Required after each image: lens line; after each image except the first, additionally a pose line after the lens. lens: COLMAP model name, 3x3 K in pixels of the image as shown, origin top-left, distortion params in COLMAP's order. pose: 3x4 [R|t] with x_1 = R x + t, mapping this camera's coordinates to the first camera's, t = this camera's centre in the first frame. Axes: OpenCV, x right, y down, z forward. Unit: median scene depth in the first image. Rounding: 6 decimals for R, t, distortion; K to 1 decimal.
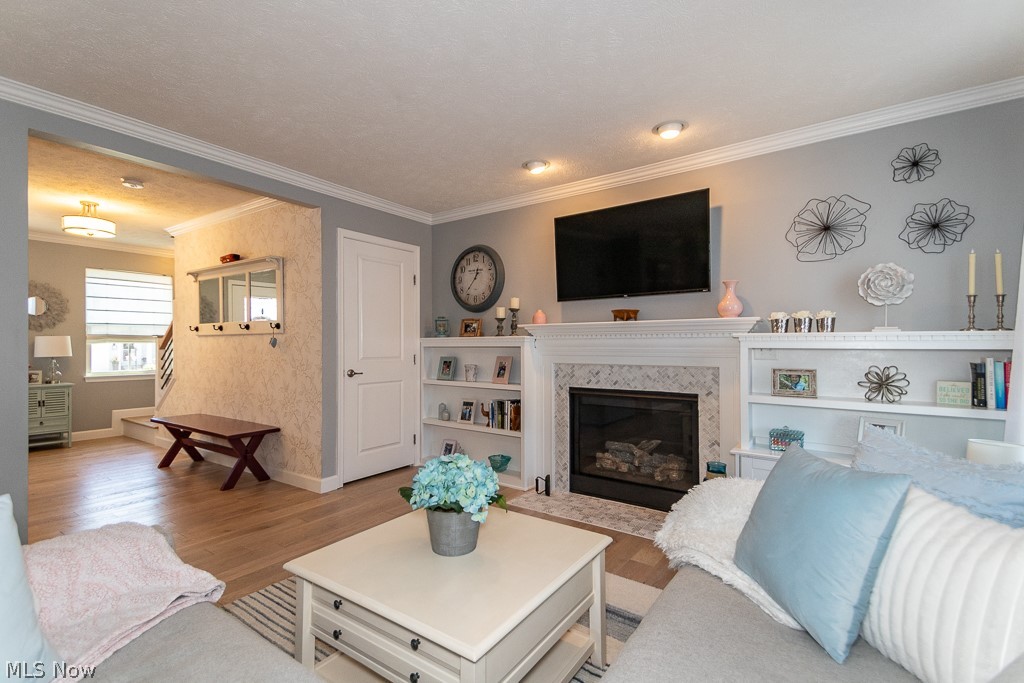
lens RADIAL K [[471.3, 0, 481.8], [0, 471.3, 345.1], [0, 0, 1]] dist [0.058282, -0.019475]
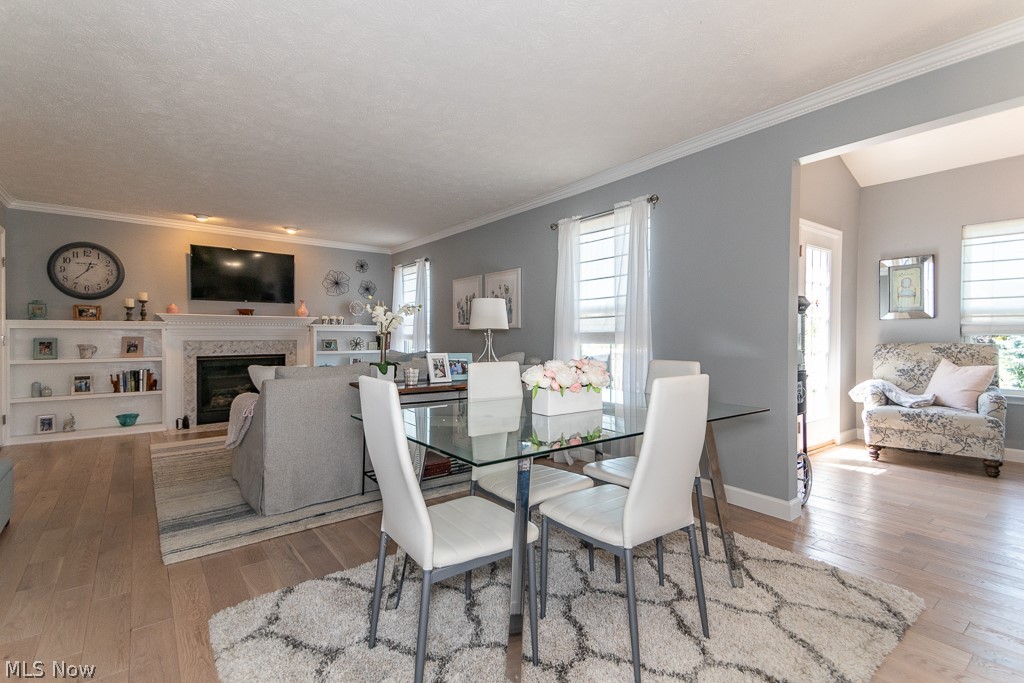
lens RADIAL K [[471.3, 0, 513.0], [0, 471.3, 339.4], [0, 0, 1]] dist [0.058282, -0.019475]
pose [[0.275009, -0.006375, 0.961420, -1.043921], [-0.001651, 0.999973, 0.007103, 0.022393], [-0.961440, -0.003540, 0.274991, -0.411163]]
